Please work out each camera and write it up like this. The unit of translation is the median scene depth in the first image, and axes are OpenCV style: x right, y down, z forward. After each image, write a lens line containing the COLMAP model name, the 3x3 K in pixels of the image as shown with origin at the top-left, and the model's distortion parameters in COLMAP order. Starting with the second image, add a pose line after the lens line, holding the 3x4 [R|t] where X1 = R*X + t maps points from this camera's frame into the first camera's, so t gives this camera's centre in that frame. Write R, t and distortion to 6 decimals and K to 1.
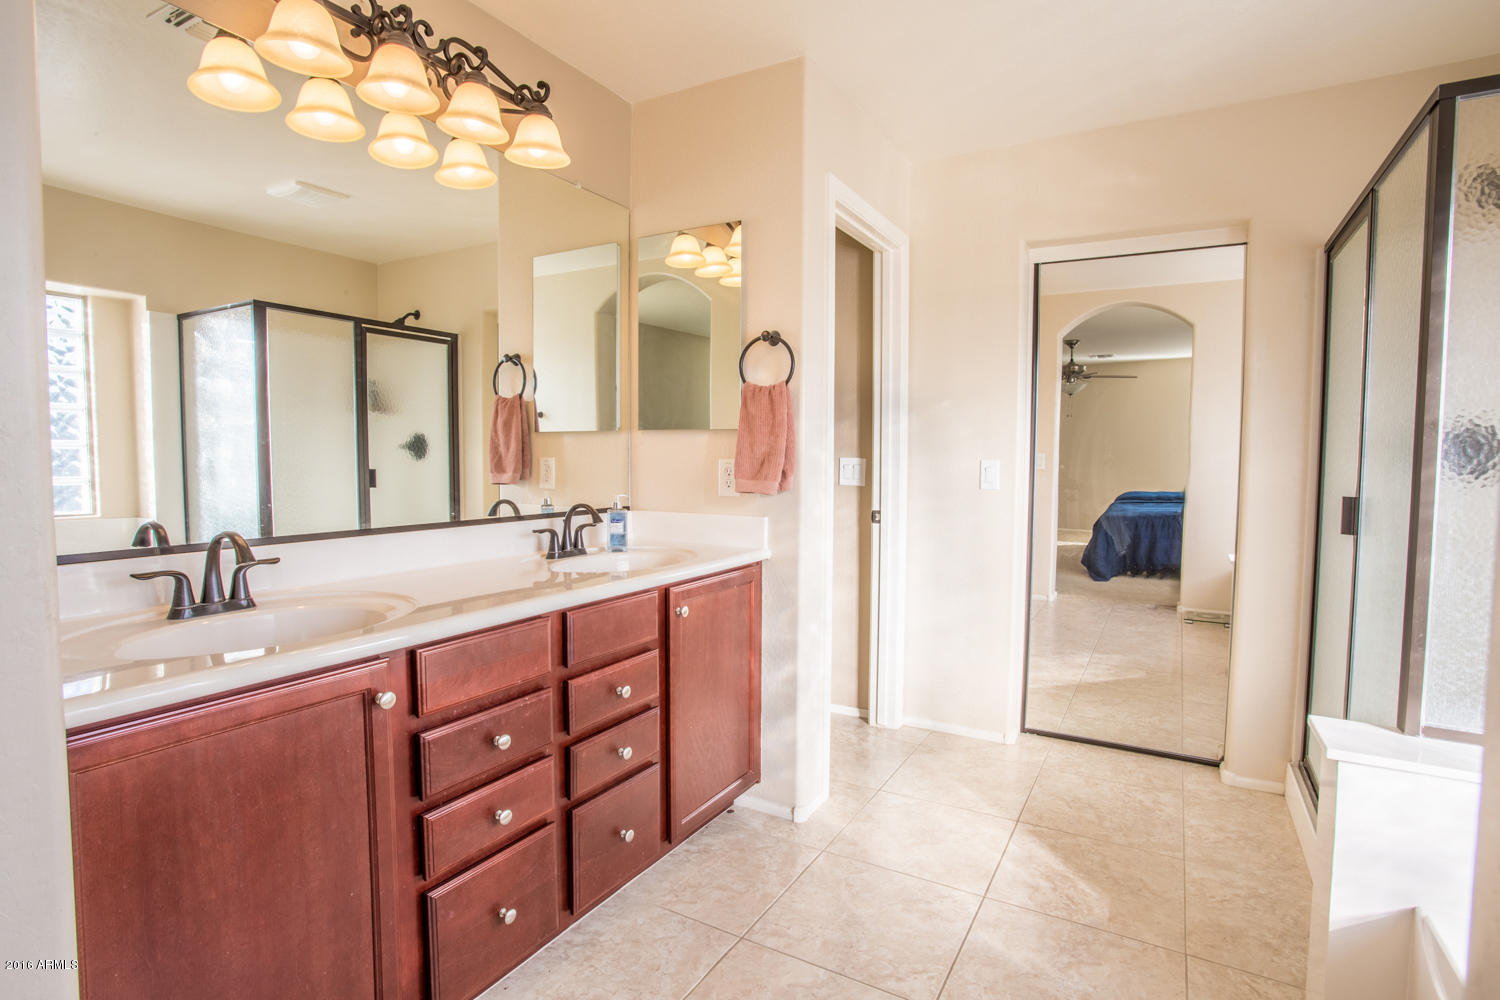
lens RADIAL K [[762.5, 0, 760.9], [0, 762.5, 496.3], [0, 0, 1]] dist [-0.054980, 0.006513]
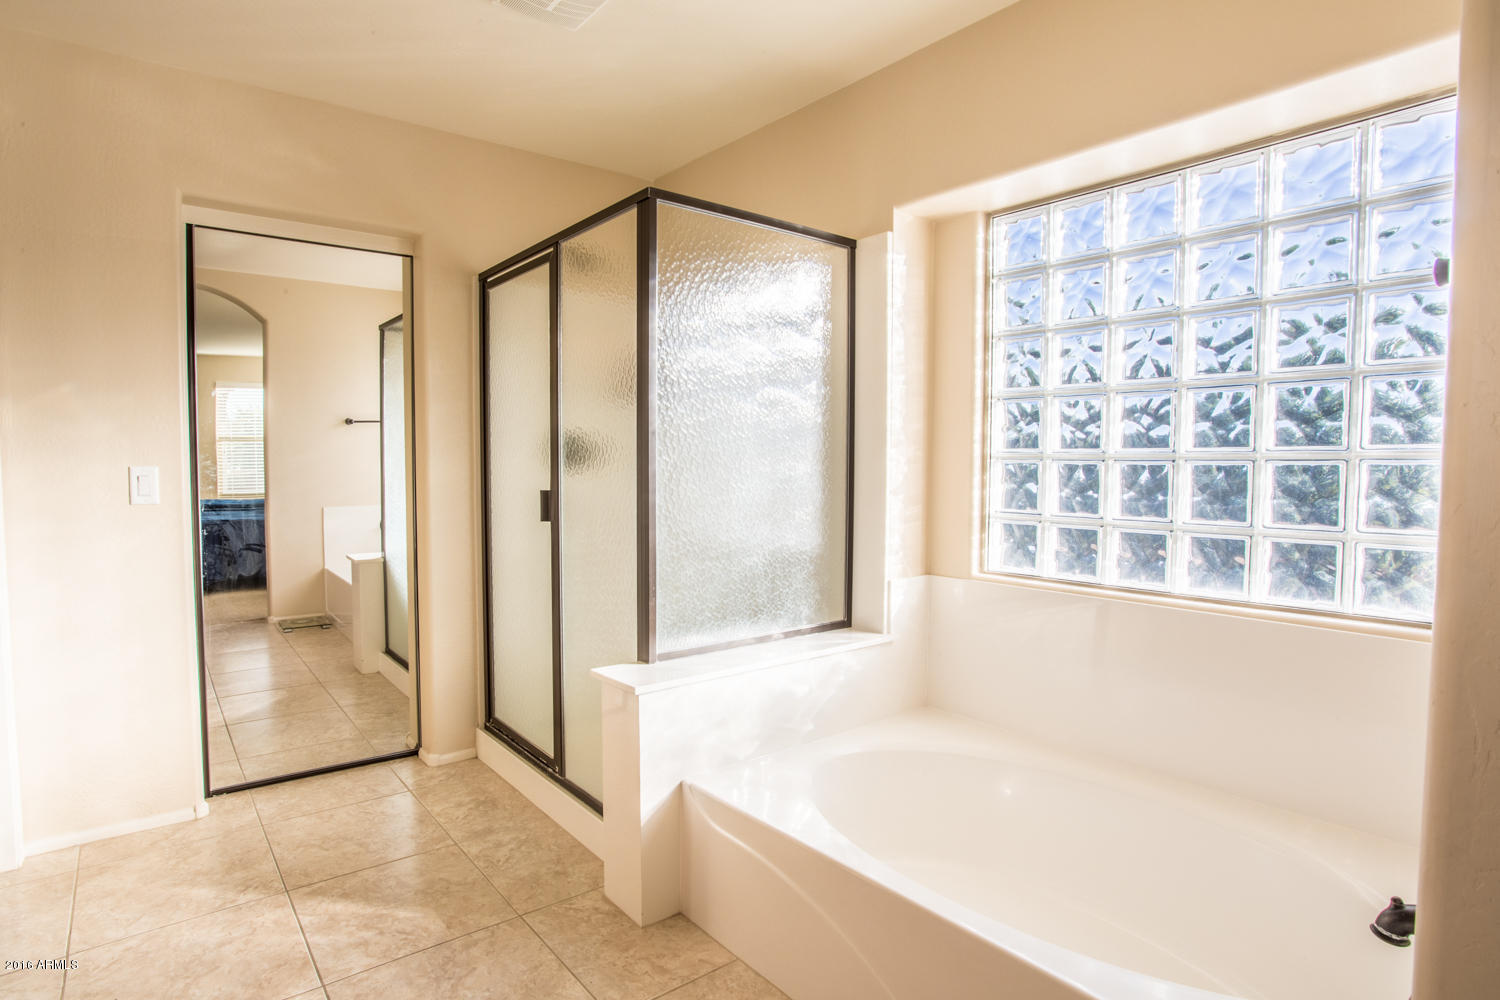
lens RADIAL K [[762.5, 0, 756.6], [0, 762.5, 509.2], [0, 0, 1]] dist [-0.054980, 0.006513]
pose [[0.361607, -0.067320, 0.929897, -0.195987], [0.054380, 0.997215, 0.051047, -0.010630], [-0.930743, 0.032109, 0.364261, 0.174263]]
